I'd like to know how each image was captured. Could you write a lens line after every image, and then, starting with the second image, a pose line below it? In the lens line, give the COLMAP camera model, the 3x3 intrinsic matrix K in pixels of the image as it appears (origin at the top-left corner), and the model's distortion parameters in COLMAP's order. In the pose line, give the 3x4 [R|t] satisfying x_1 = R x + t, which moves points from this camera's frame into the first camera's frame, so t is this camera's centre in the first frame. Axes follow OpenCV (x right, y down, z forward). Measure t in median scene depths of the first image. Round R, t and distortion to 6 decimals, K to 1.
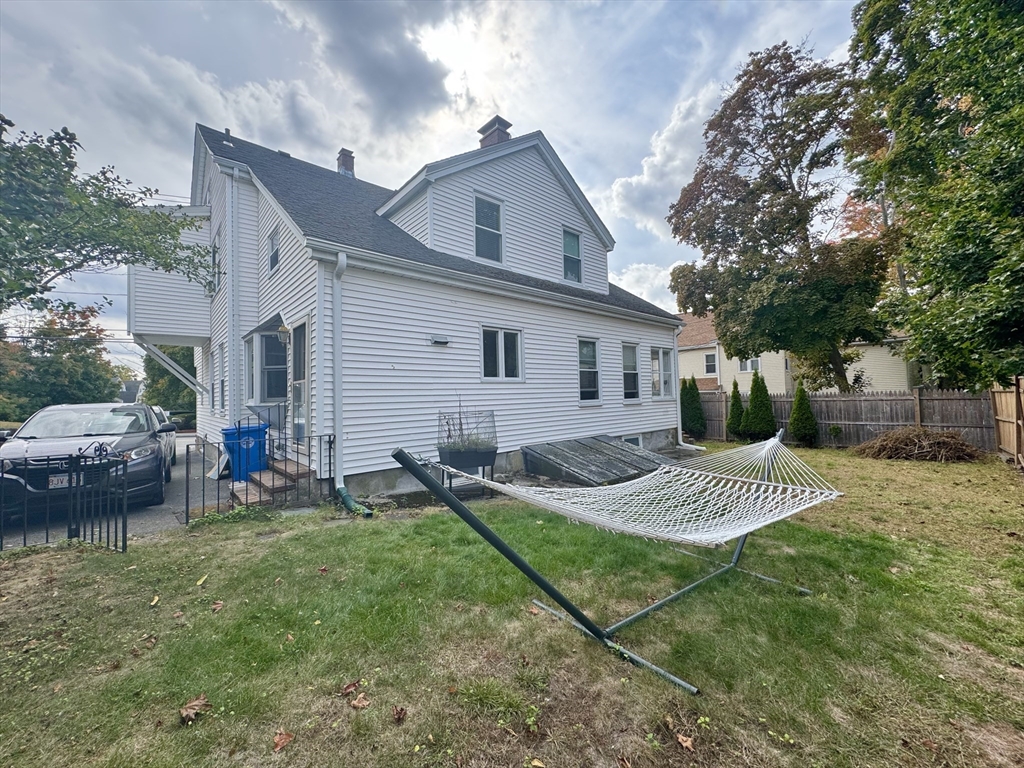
lens RADIAL K [[408.1, 0, 513.3], [0, 408.1, 382.0], [0, 0, 1]] dist [-0.001474, -0.000040]
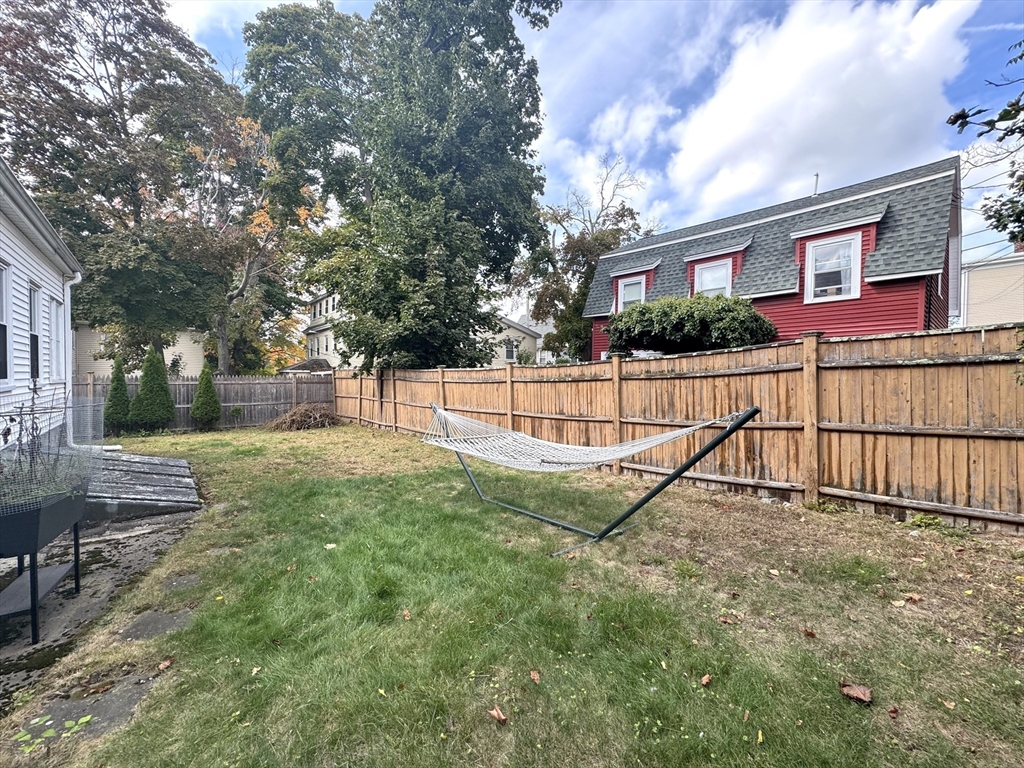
lens RADIAL K [[408.1, 0, 513.6], [0, 408.1, 382.9], [0, 0, 1]] dist [-0.001474, -0.000040]
pose [[0.005766, 0.007015, 0.999959, -0.276521], [-0.045424, 0.998945, -0.006746, 0.018692], [-0.998951, -0.045384, 0.006079, 0.286536]]
